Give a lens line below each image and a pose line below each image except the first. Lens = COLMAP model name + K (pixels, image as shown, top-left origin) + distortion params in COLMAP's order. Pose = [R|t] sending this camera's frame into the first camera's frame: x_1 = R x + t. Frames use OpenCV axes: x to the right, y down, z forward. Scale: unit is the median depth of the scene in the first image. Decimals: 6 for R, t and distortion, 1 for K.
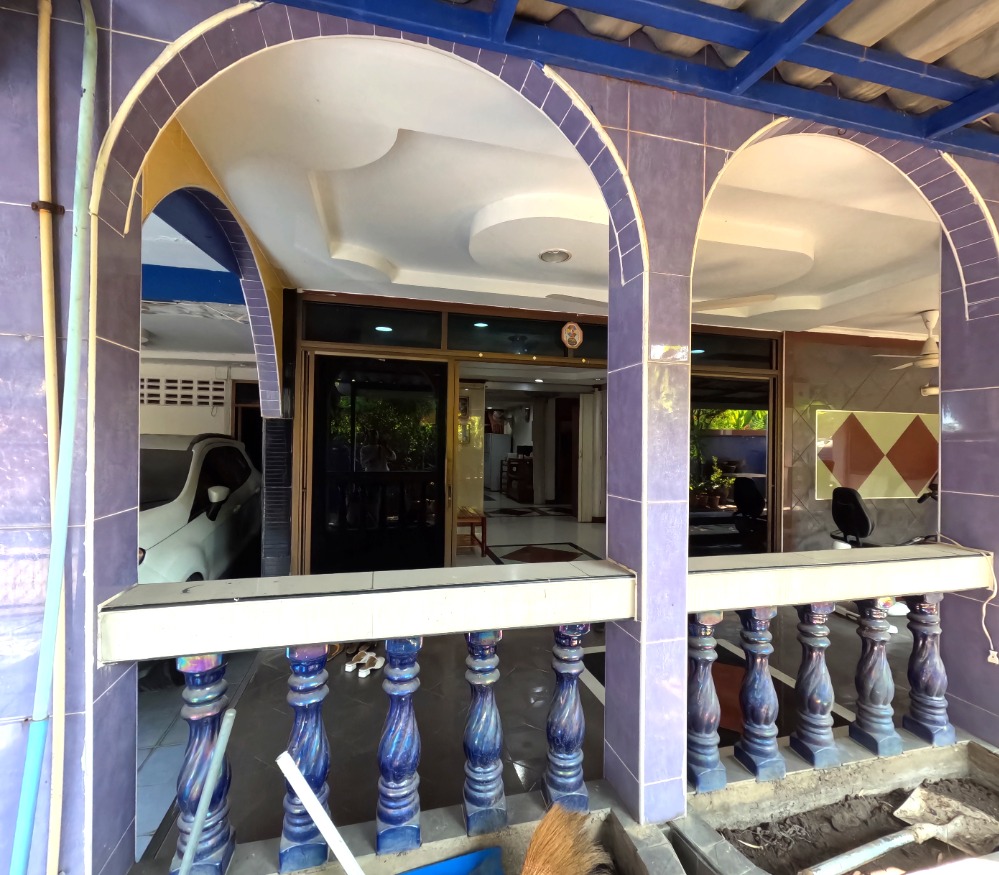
lens RADIAL K [[478.6, 0, 497.7], [0, 478.6, 441.5], [0, 0, 1]] dist [-0.000571, 0.001965]
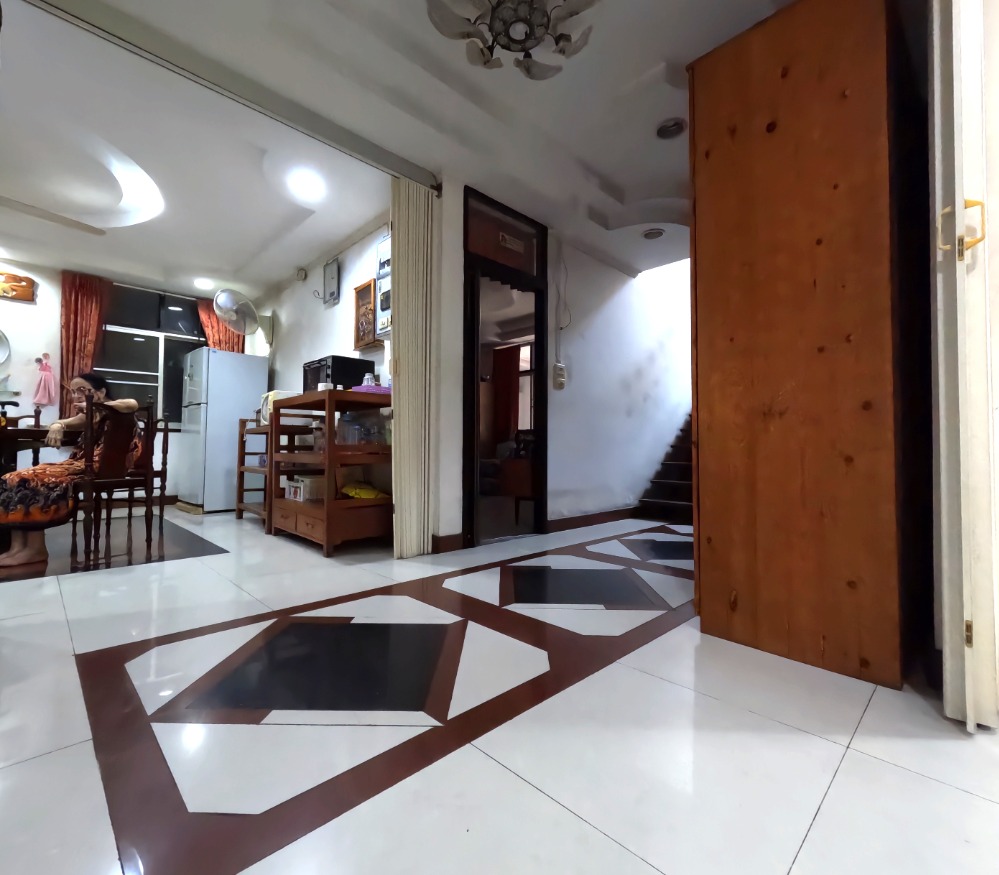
lens RADIAL K [[478.6, 0, 504.0], [0, 478.6, 437.6], [0, 0, 1]] dist [-0.000571, 0.001965]
pose [[0.859768, 0.005572, 0.510655, -0.009437], [0.001746, 0.999903, -0.013849, 0.087556], [-0.510682, 0.012798, 0.859674, 0.942202]]
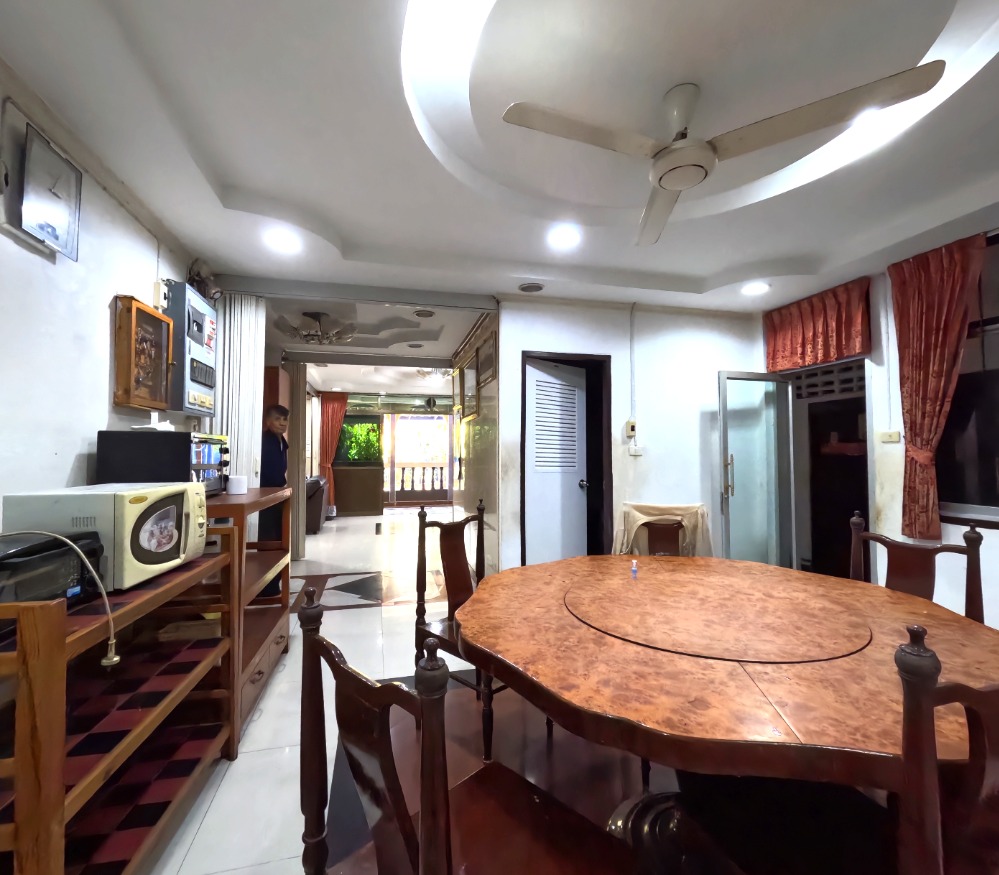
lens RADIAL K [[478.6, 0, 501.4], [0, 478.6, 436.8], [0, 0, 1]] dist [-0.000571, 0.001965]
pose [[-0.999903, -0.013815, -0.001641, -0.097873], [-0.013739, 0.999115, -0.039751, 0.022550], [0.002188, -0.039725, -0.999208, 1.653988]]
